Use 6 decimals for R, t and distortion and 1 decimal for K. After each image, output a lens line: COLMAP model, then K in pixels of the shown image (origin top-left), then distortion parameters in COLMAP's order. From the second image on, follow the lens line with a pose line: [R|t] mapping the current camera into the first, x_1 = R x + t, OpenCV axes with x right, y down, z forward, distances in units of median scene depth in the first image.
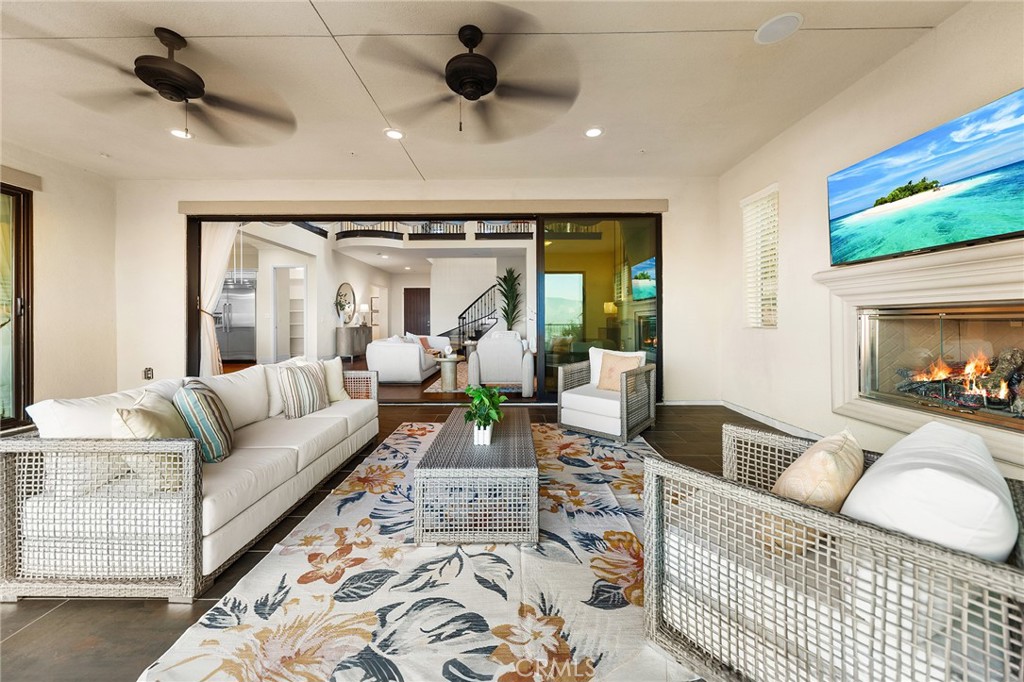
lens RADIAL K [[361.0, 0, 516.5], [0, 361.0, 327.8], [0, 0, 1]] dist [0.007635, -0.000189]
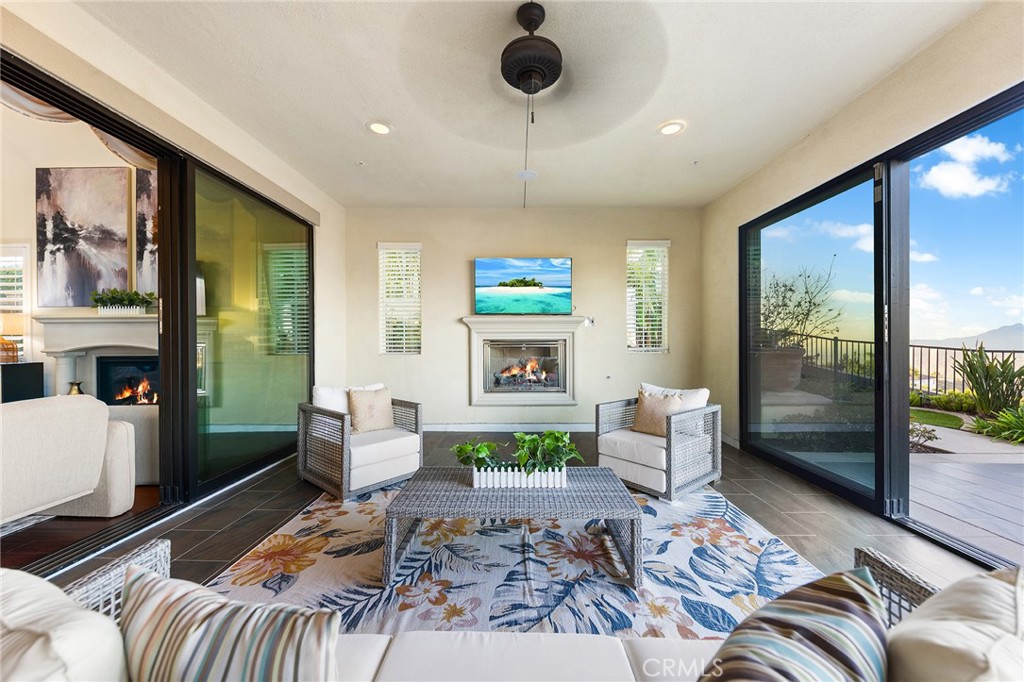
lens RADIAL K [[378.5, 0, 512.6], [0, 378.5, 346.6], [0, 0, 1]] dist [0.011210, -0.000024]
pose [[0.002927, -0.003427, 0.999990, -1.017094], [0.019442, 0.999805, 0.003369, -0.040166], [-0.999807, 0.019432, 0.002993, 1.049741]]
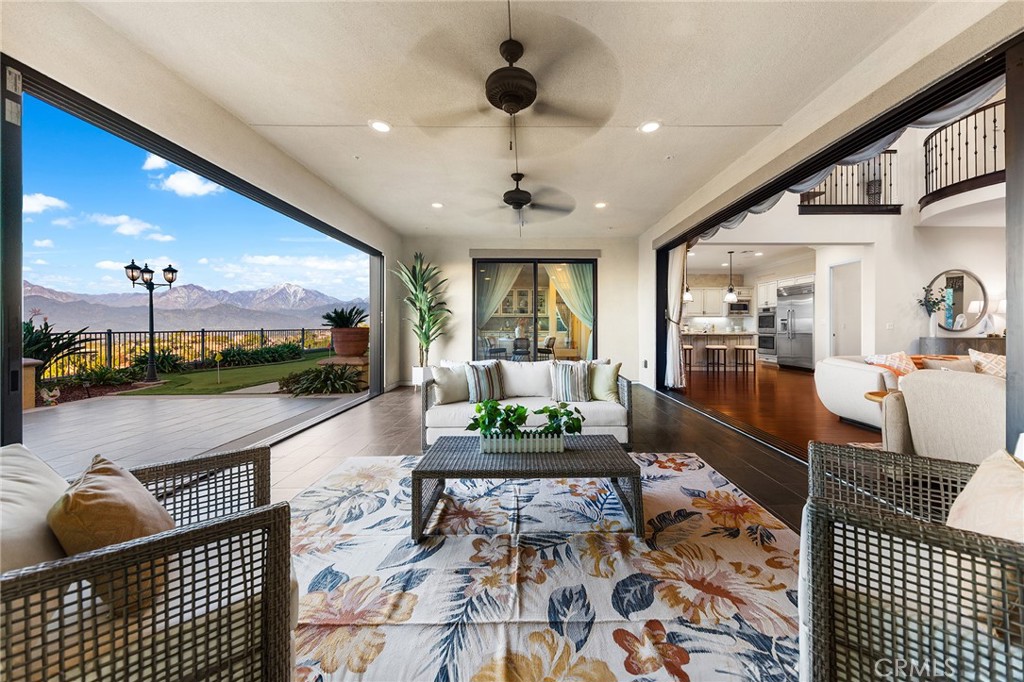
lens RADIAL K [[361.0, 0, 516.5], [0, 361.0, 327.8], [0, 0, 1]] dist [0.007635, -0.000189]
pose [[-0.013132, 0.003885, -0.999906, 0.887785], [-0.016864, 0.999849, 0.004106, -0.034552], [0.999772, 0.016916, -0.013064, 1.034016]]
